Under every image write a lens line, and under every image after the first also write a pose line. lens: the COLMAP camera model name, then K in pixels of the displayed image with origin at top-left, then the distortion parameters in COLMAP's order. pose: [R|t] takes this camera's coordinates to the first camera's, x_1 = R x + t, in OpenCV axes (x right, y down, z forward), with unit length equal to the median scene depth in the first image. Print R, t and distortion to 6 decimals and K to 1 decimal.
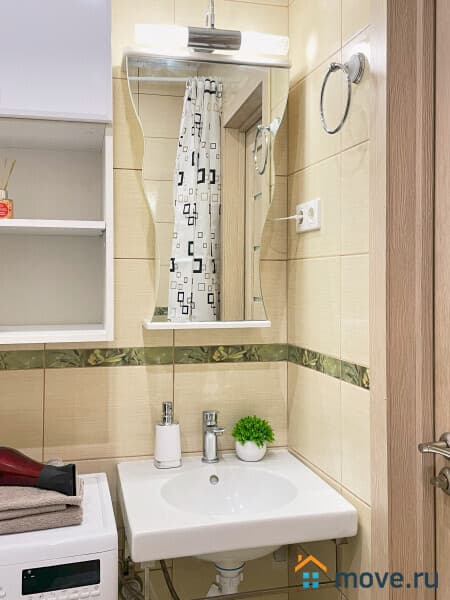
lens RADIAL K [[599.5, 0, 224.6], [0, 599.5, 302.1], [0, 0, 1]] dist [0.079462, 0.000000]
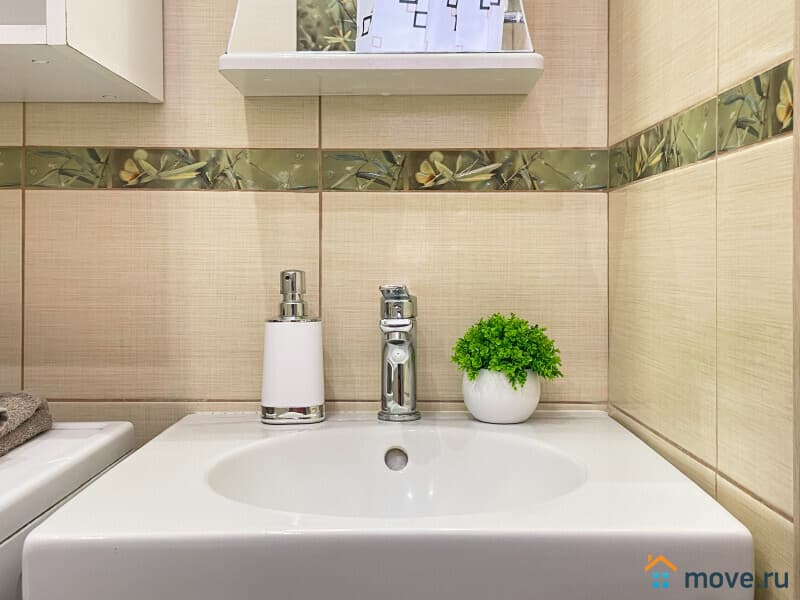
lens RADIAL K [[882.5, 0, 402.2], [0, 882.5, 295.8], [0, 0, 1]] dist [0.113784, 0.000000]
pose [[0.963328, -0.001103, -0.268324, 0.139644], [-0.002412, 0.999916, -0.012768, 0.187112], [0.268315, 0.012947, 0.963244, 0.419873]]
